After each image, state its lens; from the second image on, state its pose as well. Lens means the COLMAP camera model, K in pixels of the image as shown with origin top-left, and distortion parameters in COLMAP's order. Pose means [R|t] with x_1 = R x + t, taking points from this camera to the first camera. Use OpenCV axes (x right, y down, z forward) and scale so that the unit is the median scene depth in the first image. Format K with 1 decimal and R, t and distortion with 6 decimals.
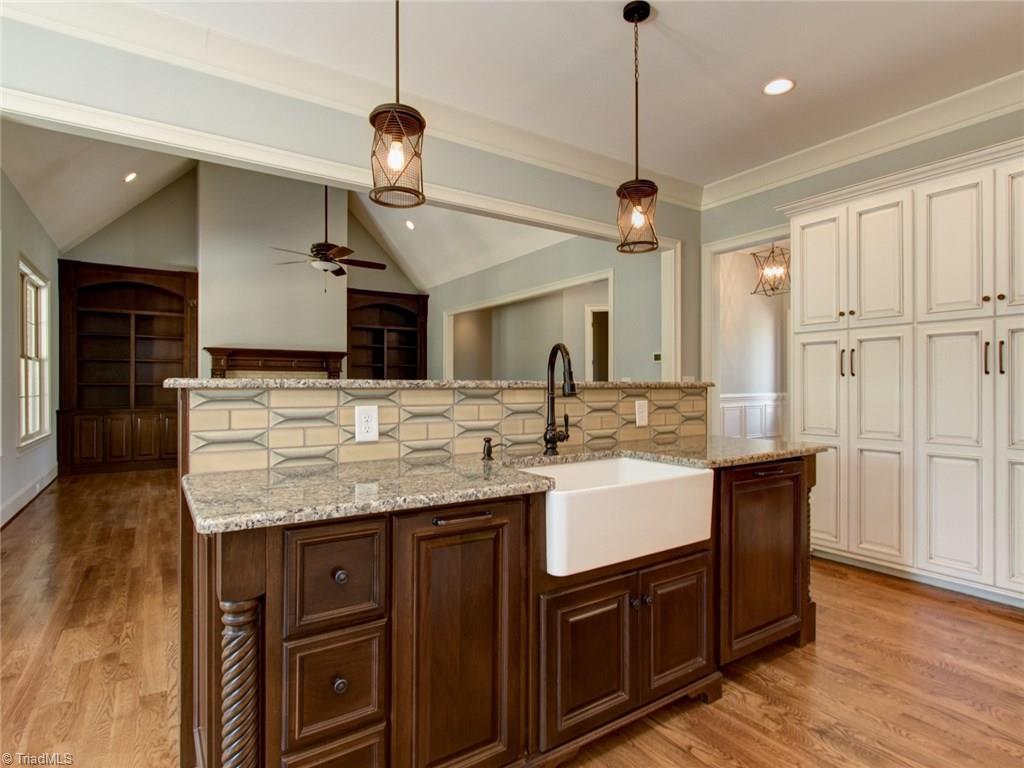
lens RADIAL K [[539.4, 0, 507.7], [0, 539.4, 391.5], [0, 0, 1]] dist [-0.007273, 0.001665]
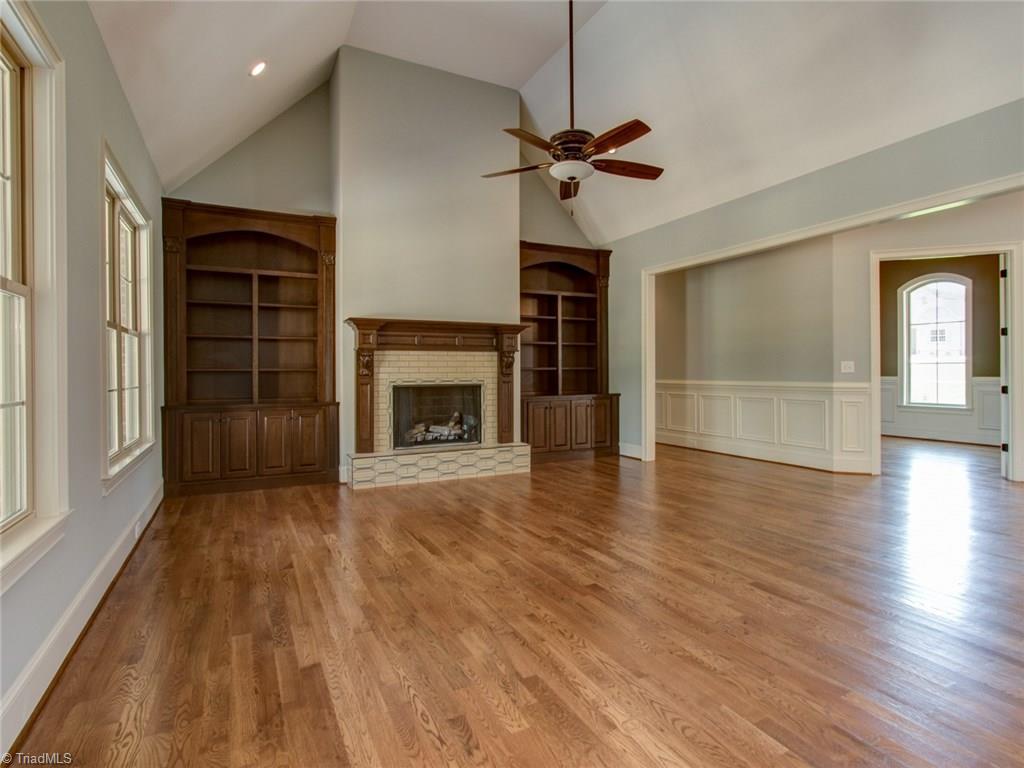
lens RADIAL K [[539.4, 0, 510.7], [0, 539.4, 380.8], [0, 0, 1]] dist [-0.007273, 0.001665]
pose [[0.993318, -0.002024, -0.115394, -0.268132], [0.002897, 0.999968, 0.007402, -0.003129], [0.115375, -0.007687, 0.993292, 0.310714]]
